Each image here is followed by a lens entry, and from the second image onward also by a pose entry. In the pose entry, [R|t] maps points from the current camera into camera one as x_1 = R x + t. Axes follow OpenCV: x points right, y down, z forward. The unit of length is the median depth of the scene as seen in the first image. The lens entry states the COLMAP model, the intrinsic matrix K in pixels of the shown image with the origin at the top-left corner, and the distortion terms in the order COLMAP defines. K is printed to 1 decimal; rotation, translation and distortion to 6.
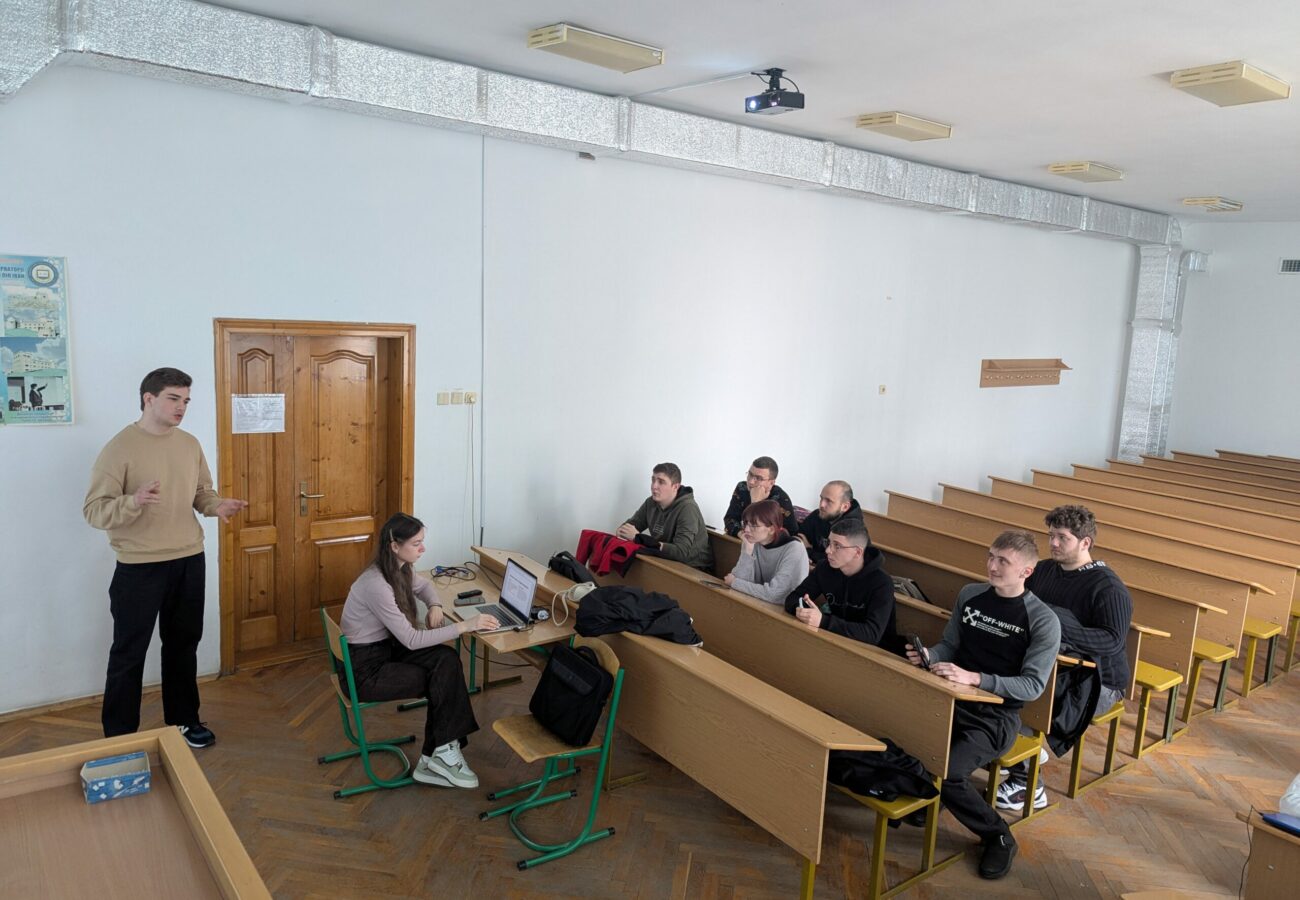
lens RADIAL K [[926.5, 0, 656.5], [0, 926.5, 438.2], [0, 0, 1]] dist [0.058702, -0.050587]
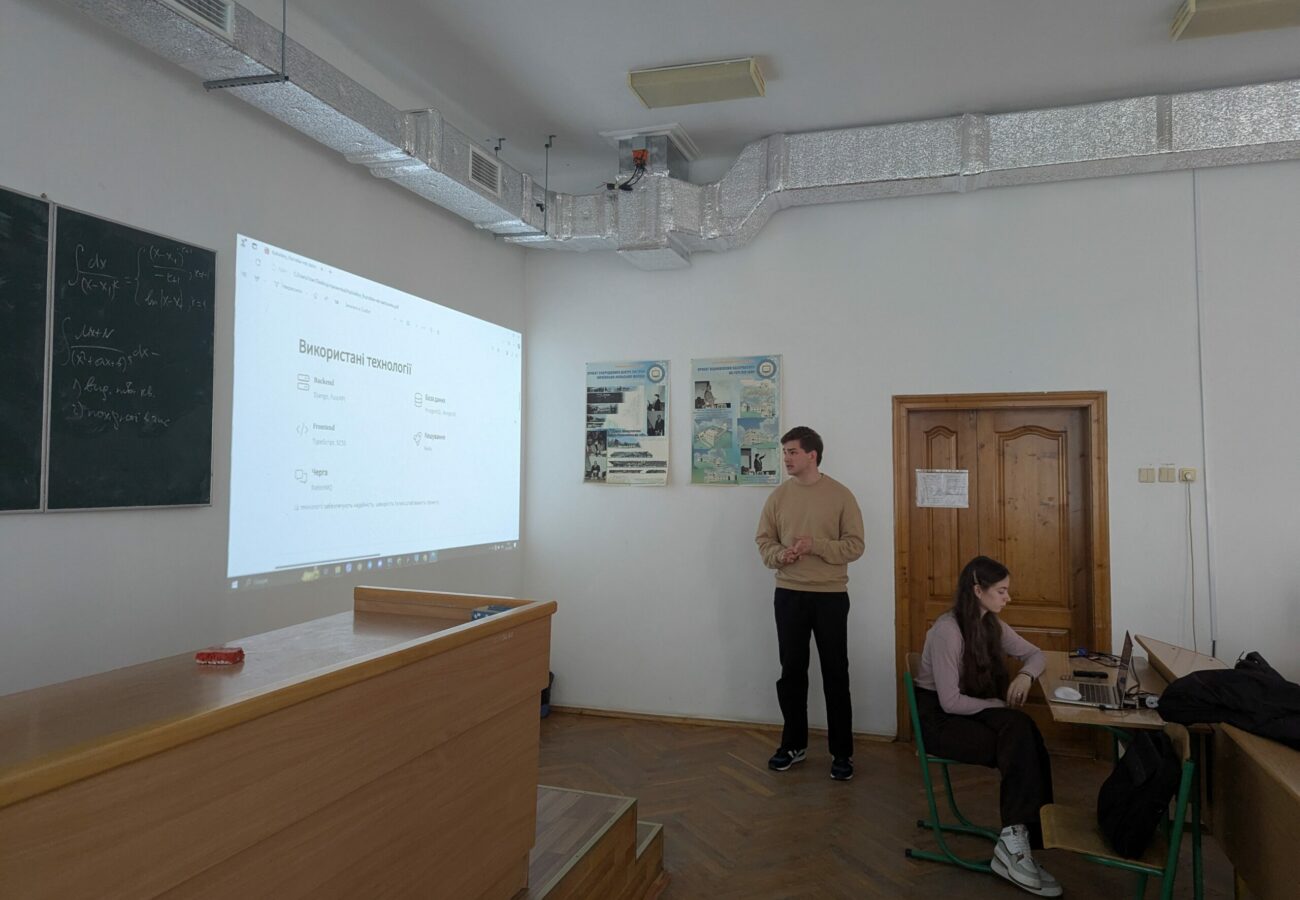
lens RADIAL K [[926.5, 0, 638.7], [0, 926.5, 436.0], [0, 0, 1]] dist [0.058702, -0.050587]
pose [[0.555012, -0.079047, -0.828078, 0.282586], [-0.094501, 0.983038, -0.157178, 0.125982], [0.826457, 0.165490, 0.538128, 0.176319]]
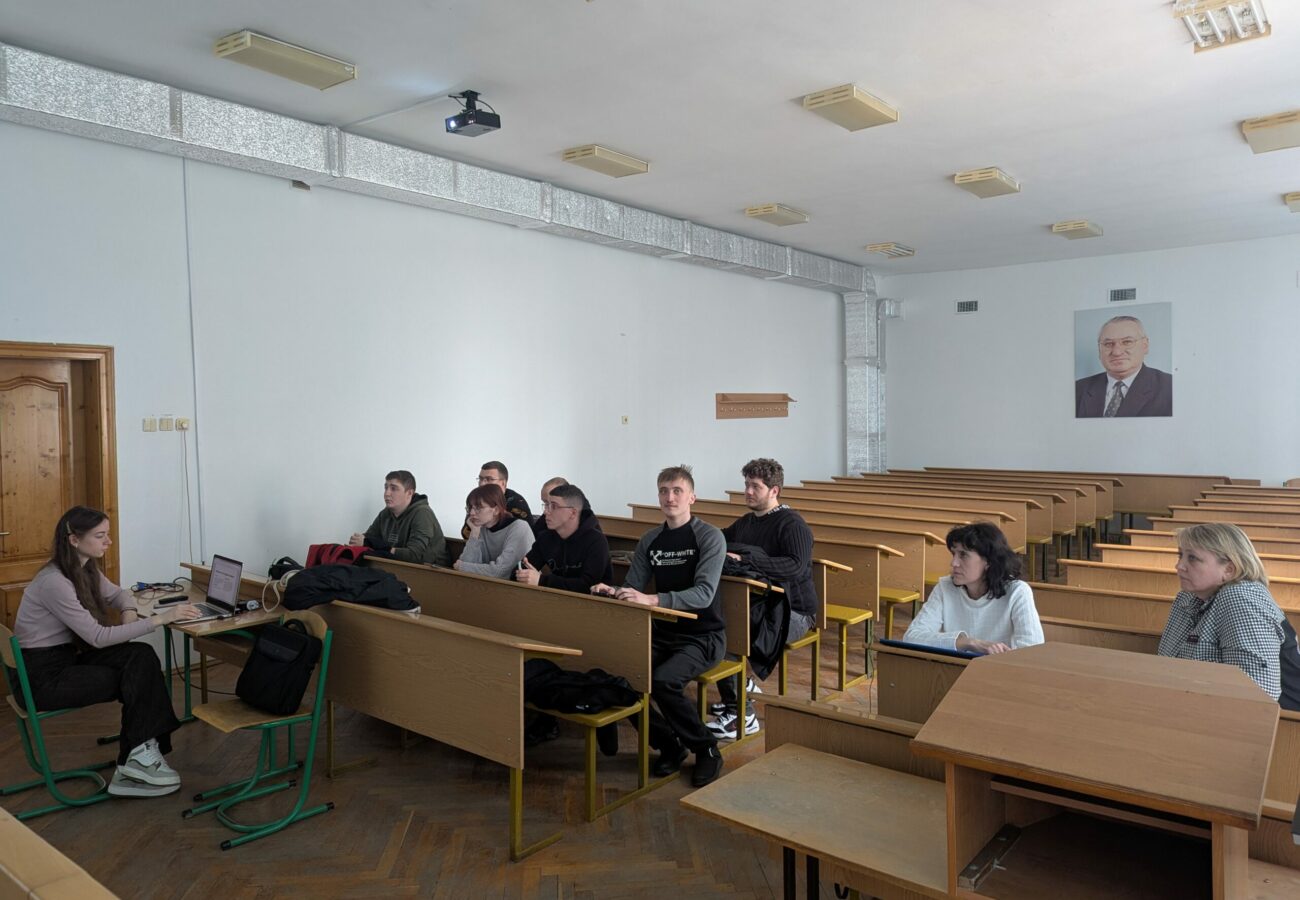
lens RADIAL K [[926.5, 0, 659.9], [0, 926.5, 445.2], [0, 0, 1]] dist [0.058702, -0.050587]
pose [[0.972663, -0.065663, 0.222743, 0.078754], [0.089185, 0.991258, -0.097234, 0.146561], [-0.214411, 0.114441, 0.970016, -0.055540]]
